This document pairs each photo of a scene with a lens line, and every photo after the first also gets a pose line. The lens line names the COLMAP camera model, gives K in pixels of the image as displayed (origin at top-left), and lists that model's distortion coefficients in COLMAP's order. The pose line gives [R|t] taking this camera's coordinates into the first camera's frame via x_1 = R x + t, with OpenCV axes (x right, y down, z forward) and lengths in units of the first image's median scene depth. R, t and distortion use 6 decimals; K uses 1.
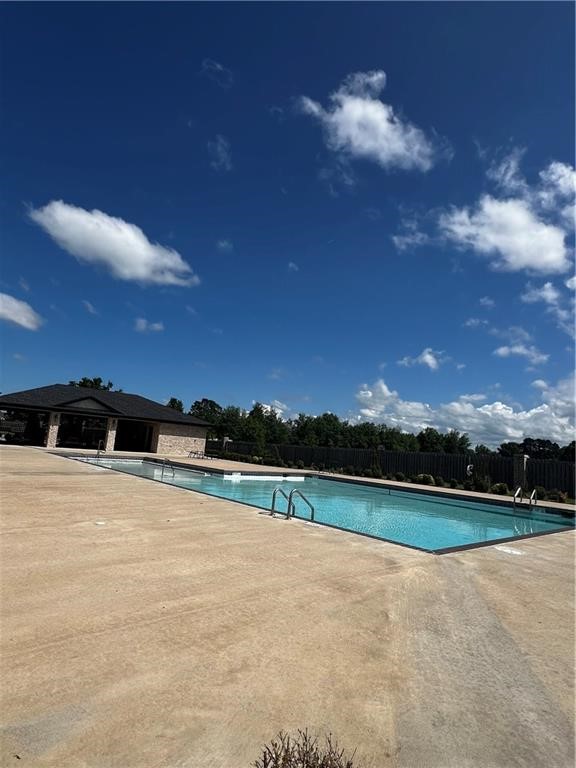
lens RADIAL K [[438.7, 0, 288.0], [0, 438.7, 384.0], [0, 0, 1]] dist [0.022891, 0.000035]
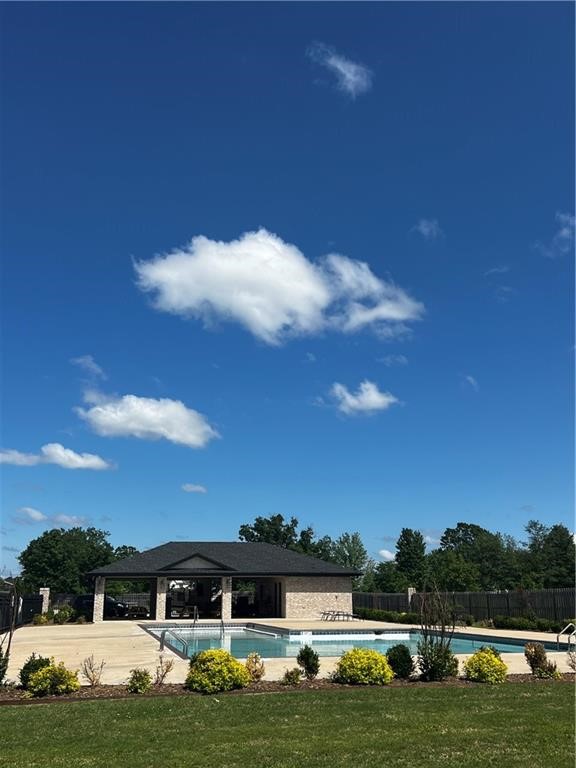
lens RADIAL K [[738.8, 0, 288.0], [0, 738.8, 384.0], [0, 0, 1]] dist [0.055244, -0.009516]
pose [[0.894392, -0.202950, -0.398590, 0.301921], [0.140319, 0.973460, -0.180795, -0.004902], [0.424704, 0.105772, 0.899132, -0.202682]]
